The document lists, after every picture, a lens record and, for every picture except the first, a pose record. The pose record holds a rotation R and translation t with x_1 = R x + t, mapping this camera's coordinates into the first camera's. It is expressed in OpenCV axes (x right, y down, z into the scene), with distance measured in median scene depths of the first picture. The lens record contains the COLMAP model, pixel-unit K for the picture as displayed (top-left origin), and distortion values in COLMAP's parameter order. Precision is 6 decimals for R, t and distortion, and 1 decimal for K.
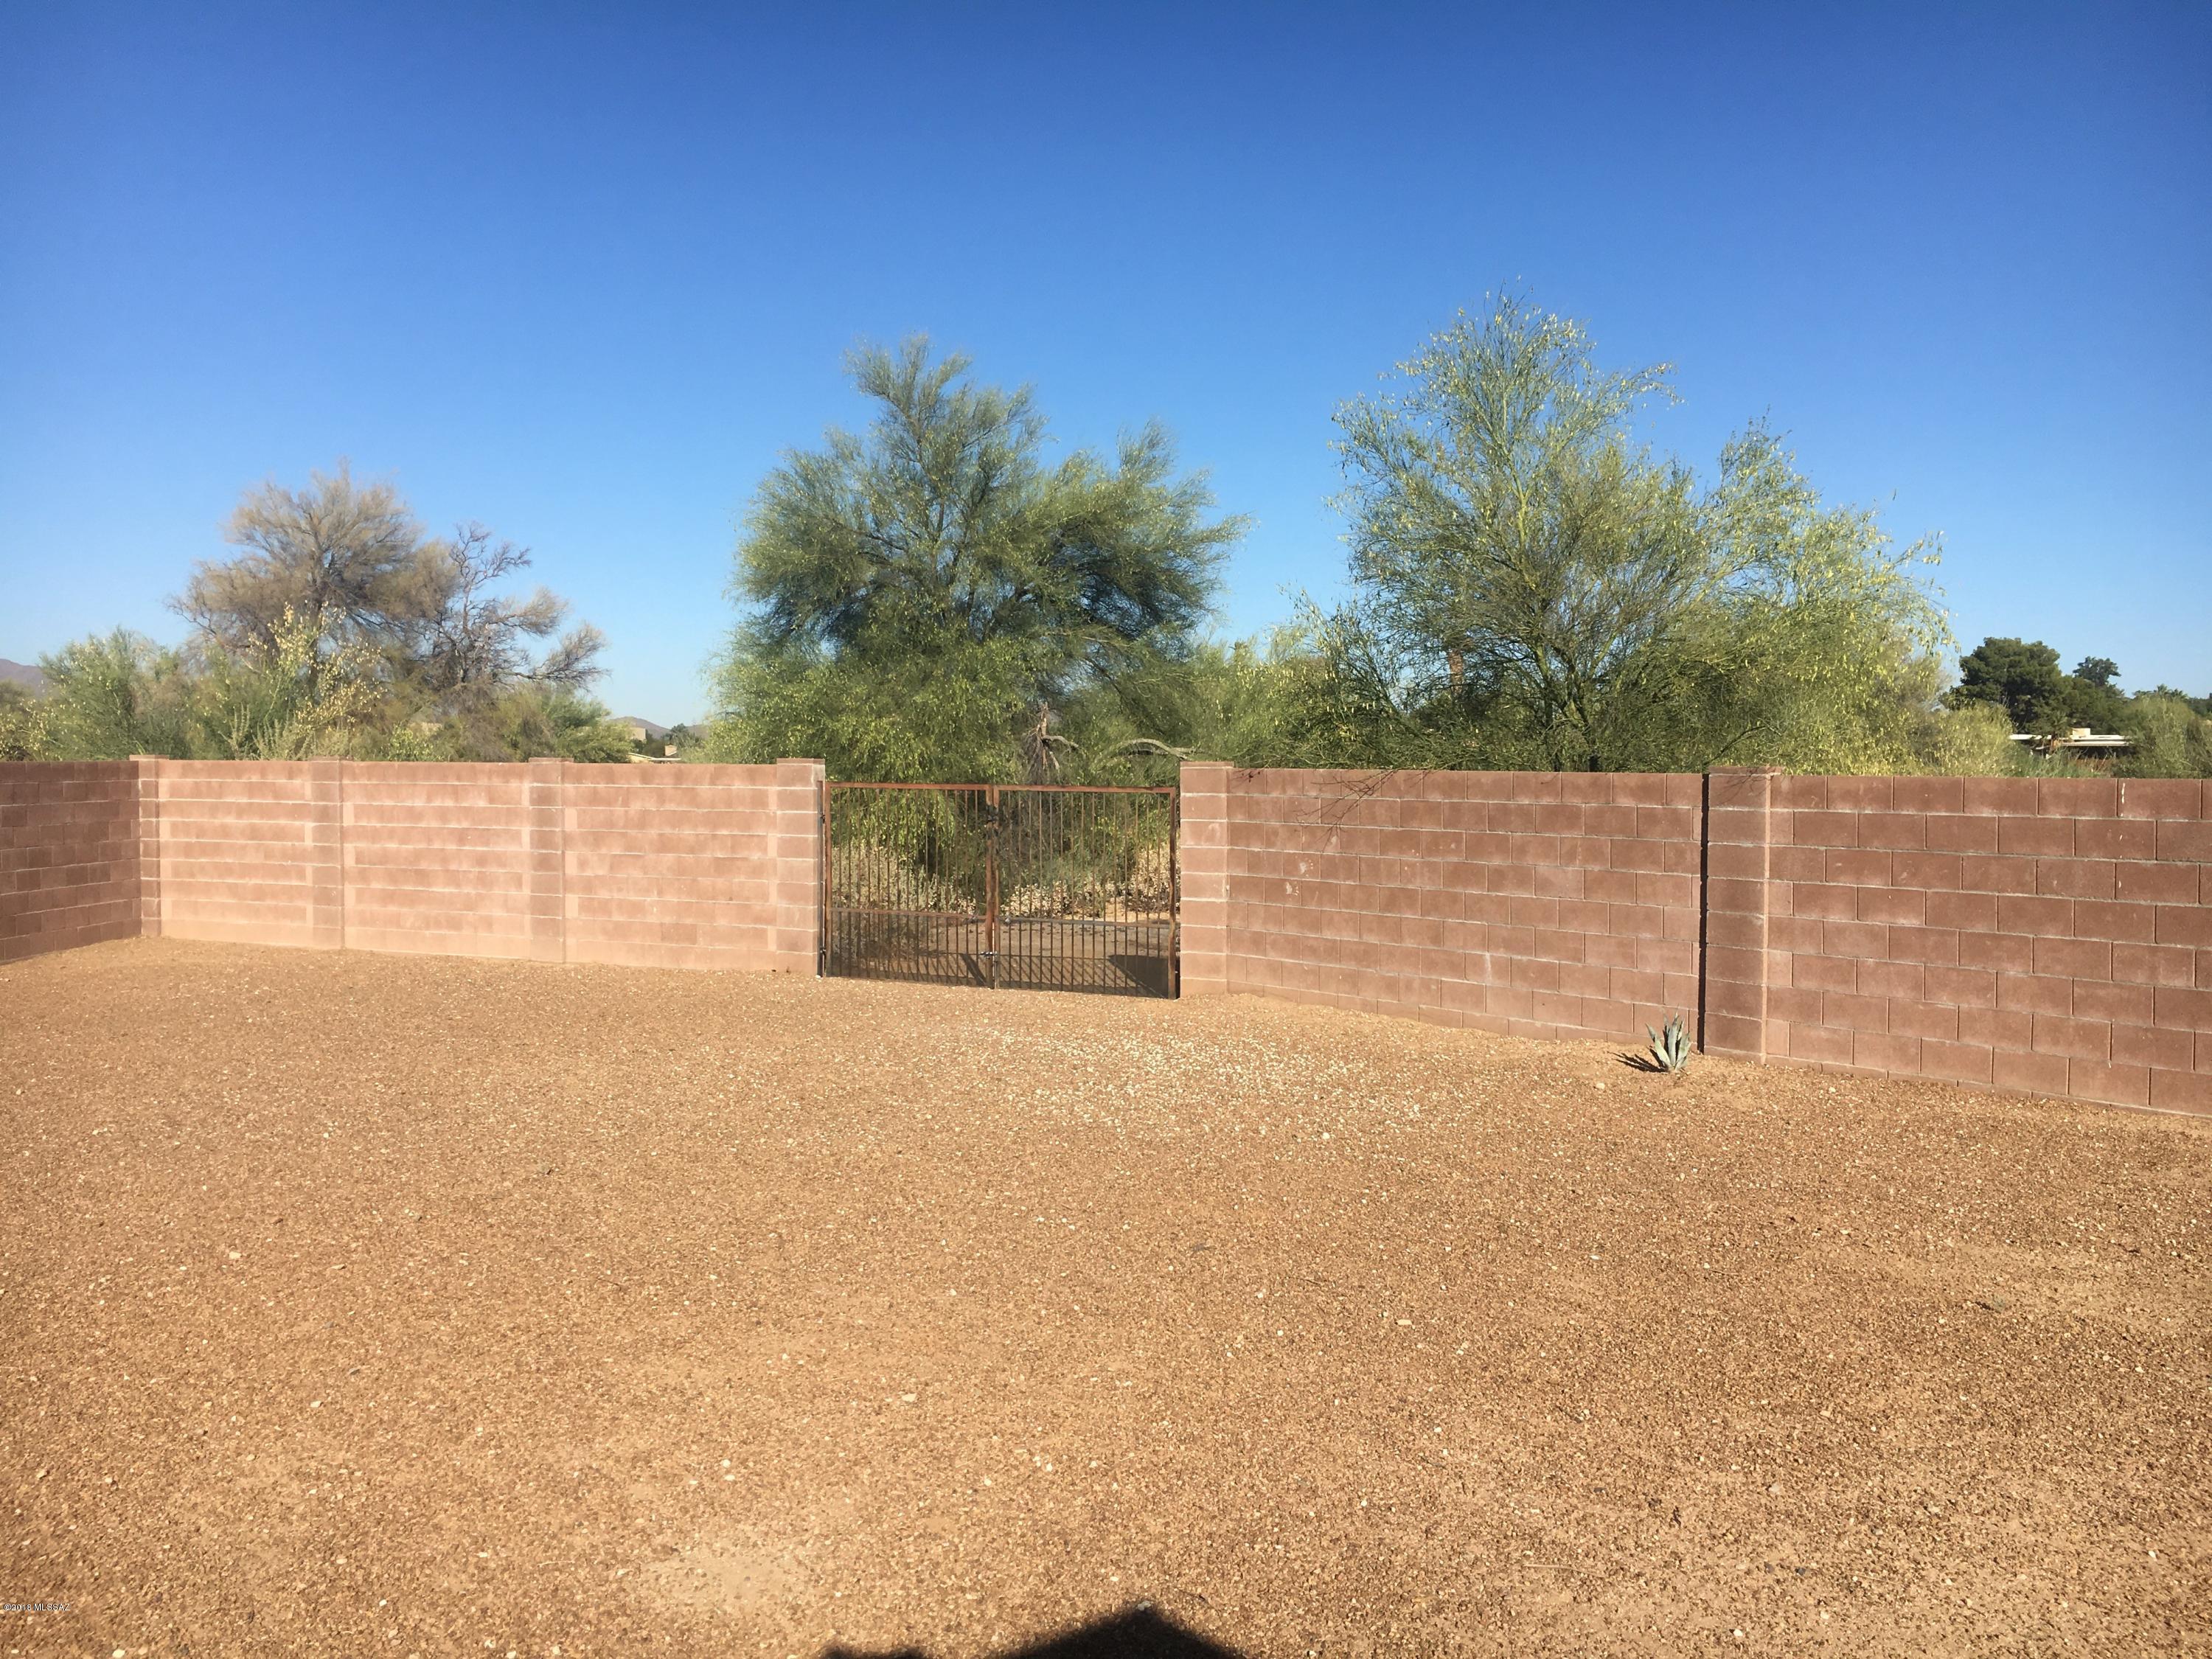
lens RADIAL K [[1876.6, 0, 1110.8], [0, 1876.6, 840.4], [0, 0, 1]] dist [0.069332, -0.091085]
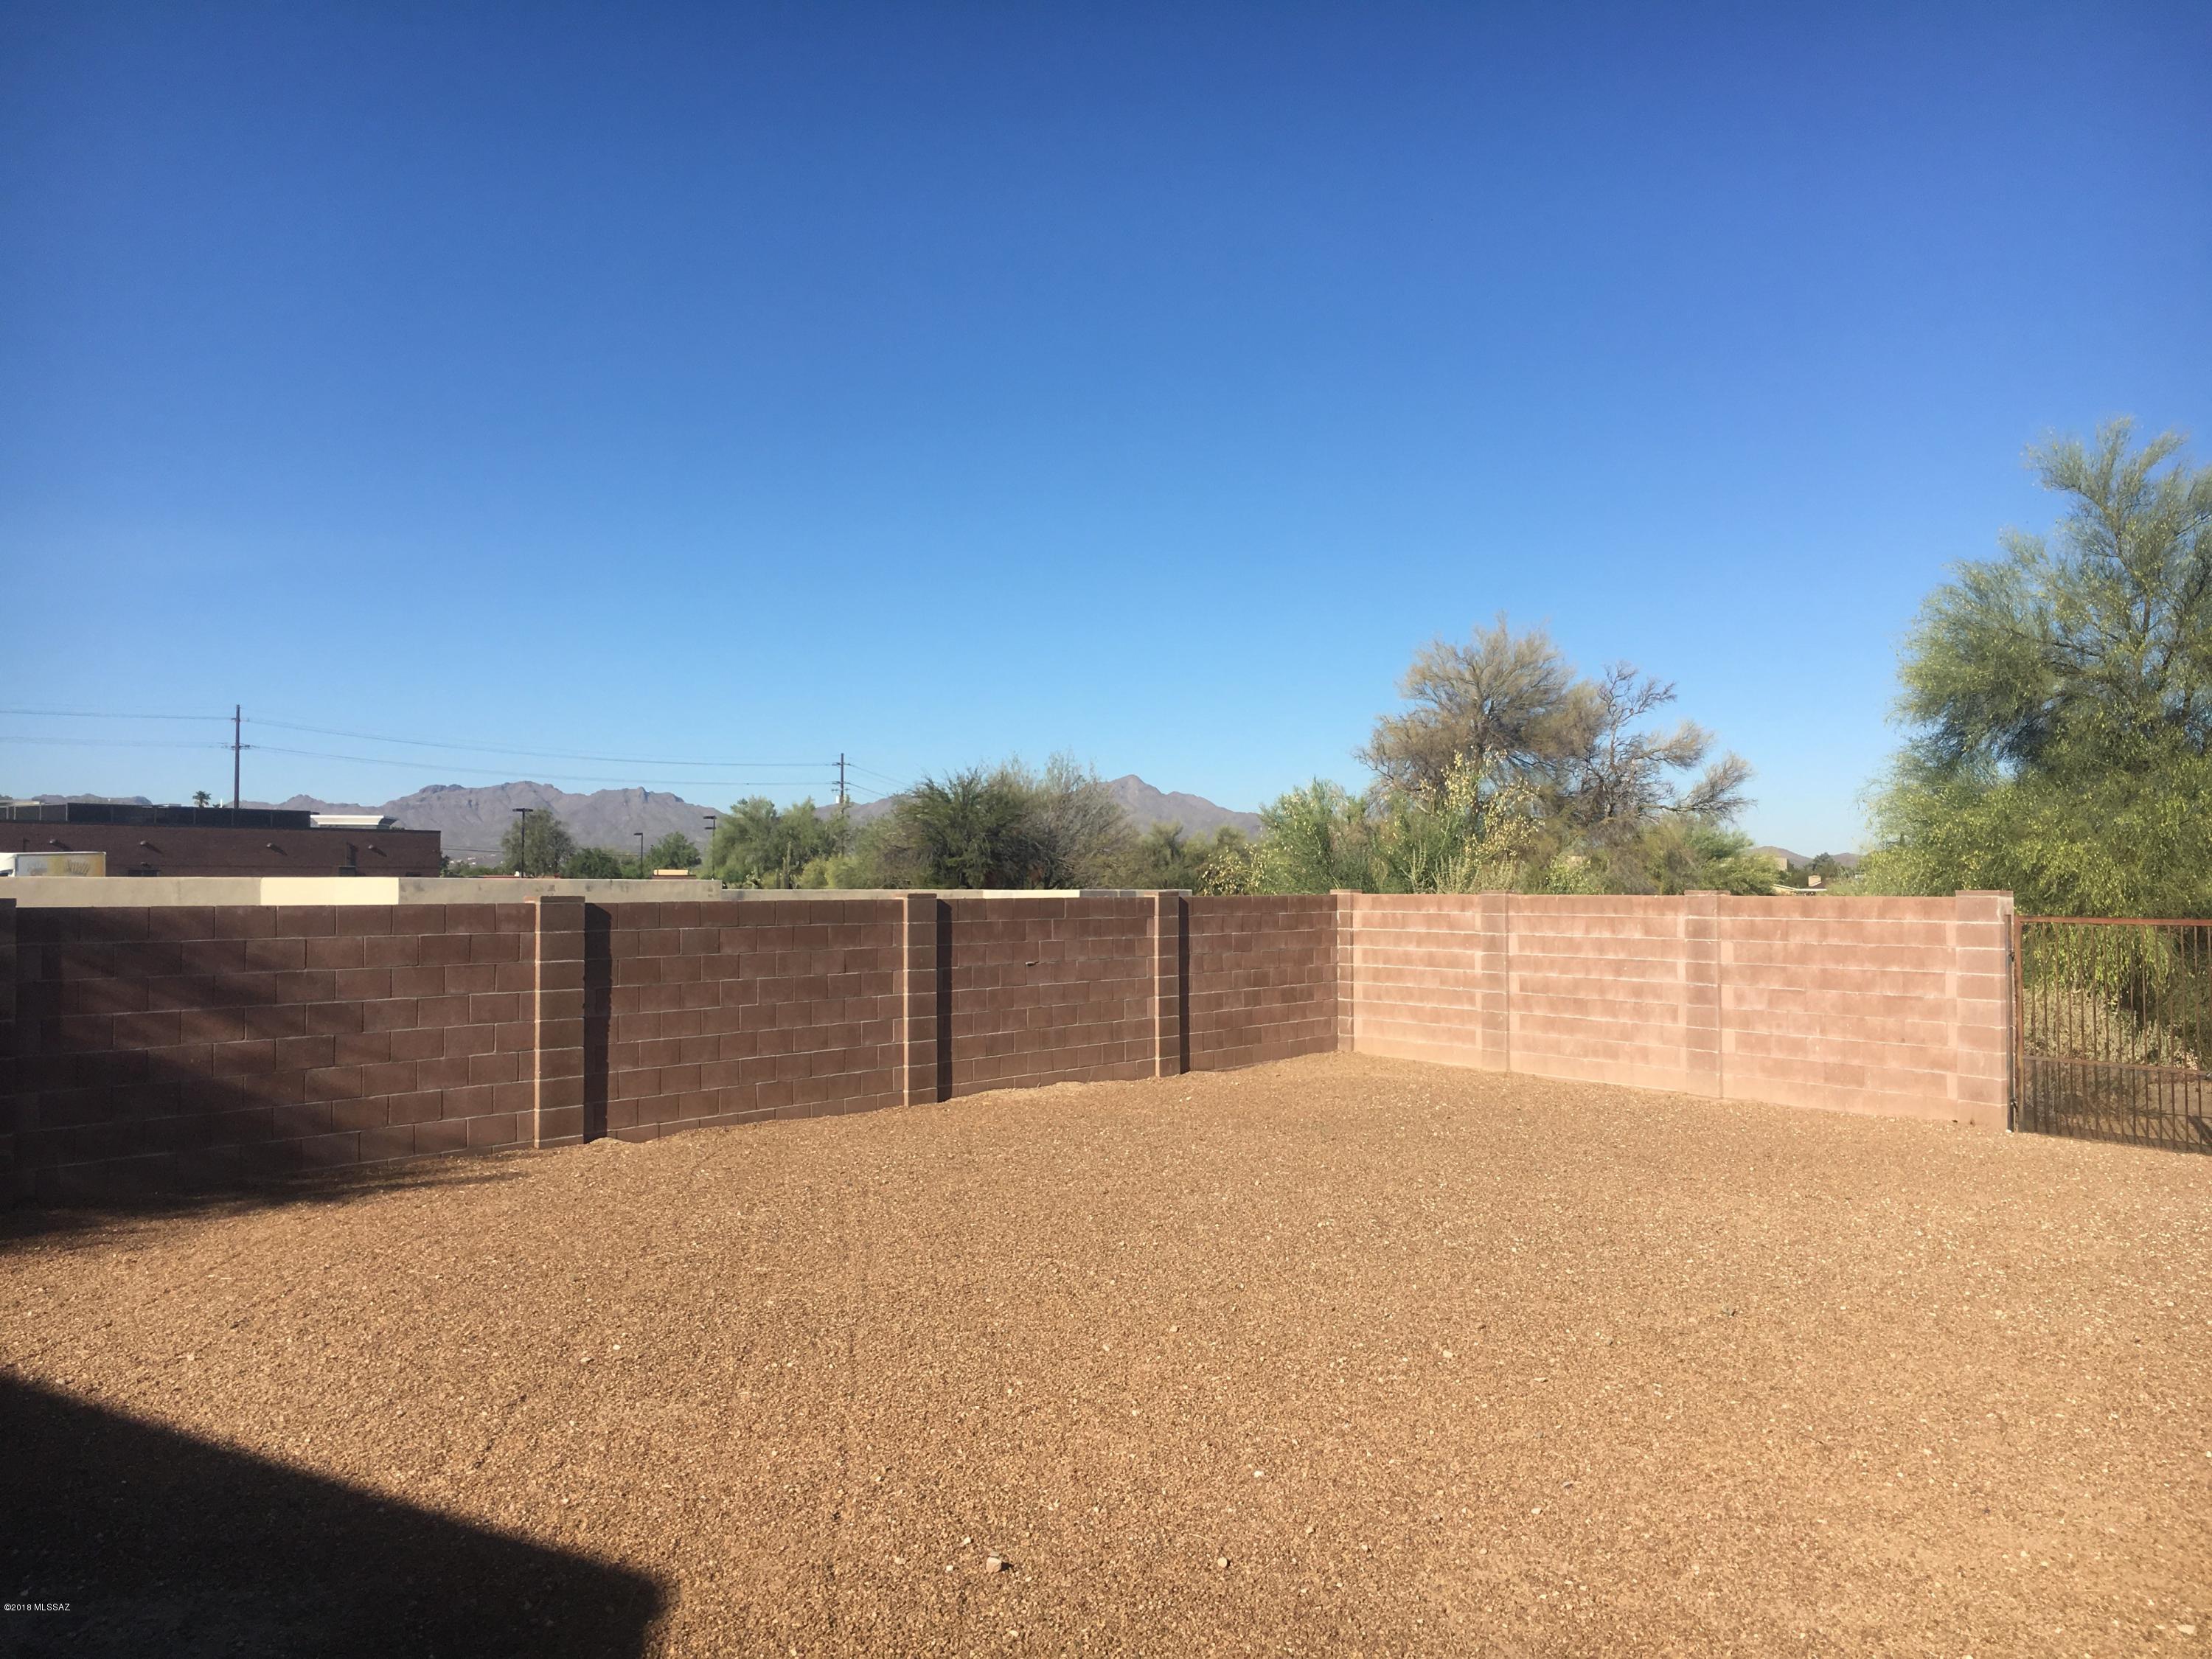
lens RADIAL K [[1876.6, 0, 1107.6], [0, 1876.6, 836.3], [0, 0, 1]] dist [0.069332, -0.091085]
pose [[0.832985, -0.019773, -0.552943, -0.009115], [-0.019962, 0.997637, -0.065747, -0.000350], [0.552936, 0.065803, 0.830621, -0.007253]]
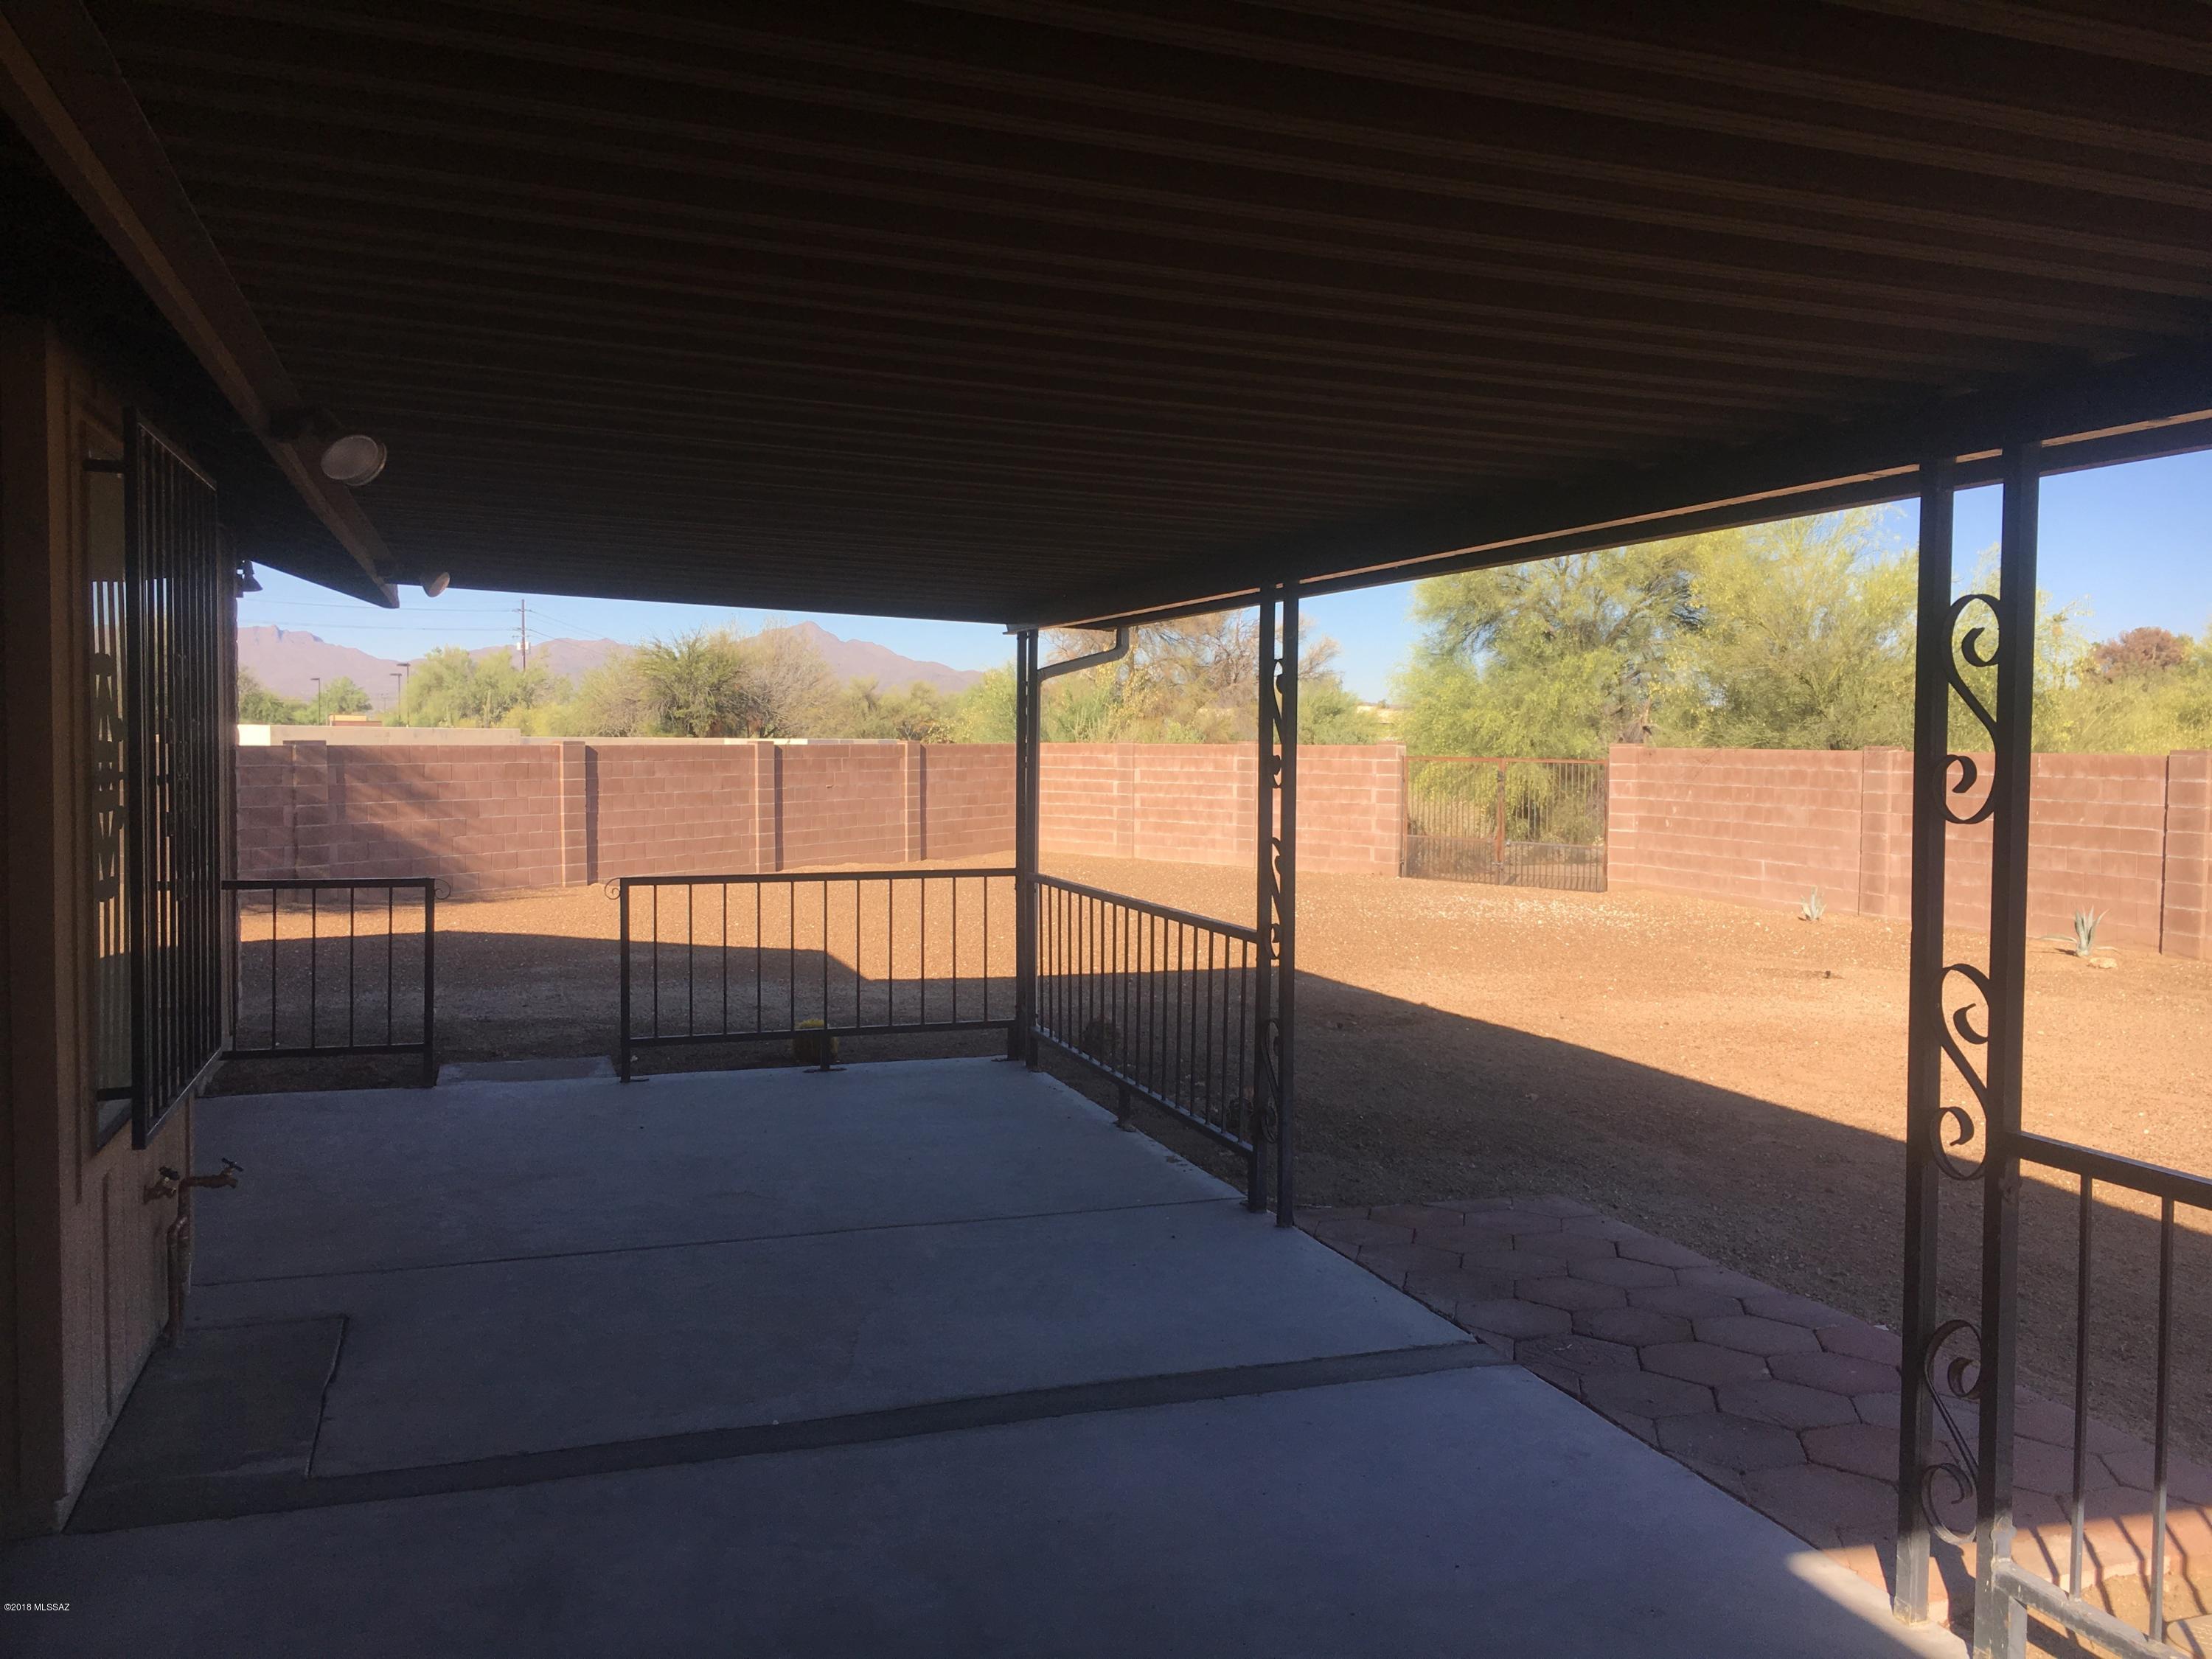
lens RADIAL K [[1876.6, 0, 1096.5], [0, 1876.6, 817.8], [0, 0, 1]] dist [0.069332, -0.091085]
pose [[0.912212, 0.017425, -0.409347, 0.272284], [-0.018556, 0.999827, 0.001208, 0.024861], [0.409297, 0.006494, 0.912378, -0.585147]]
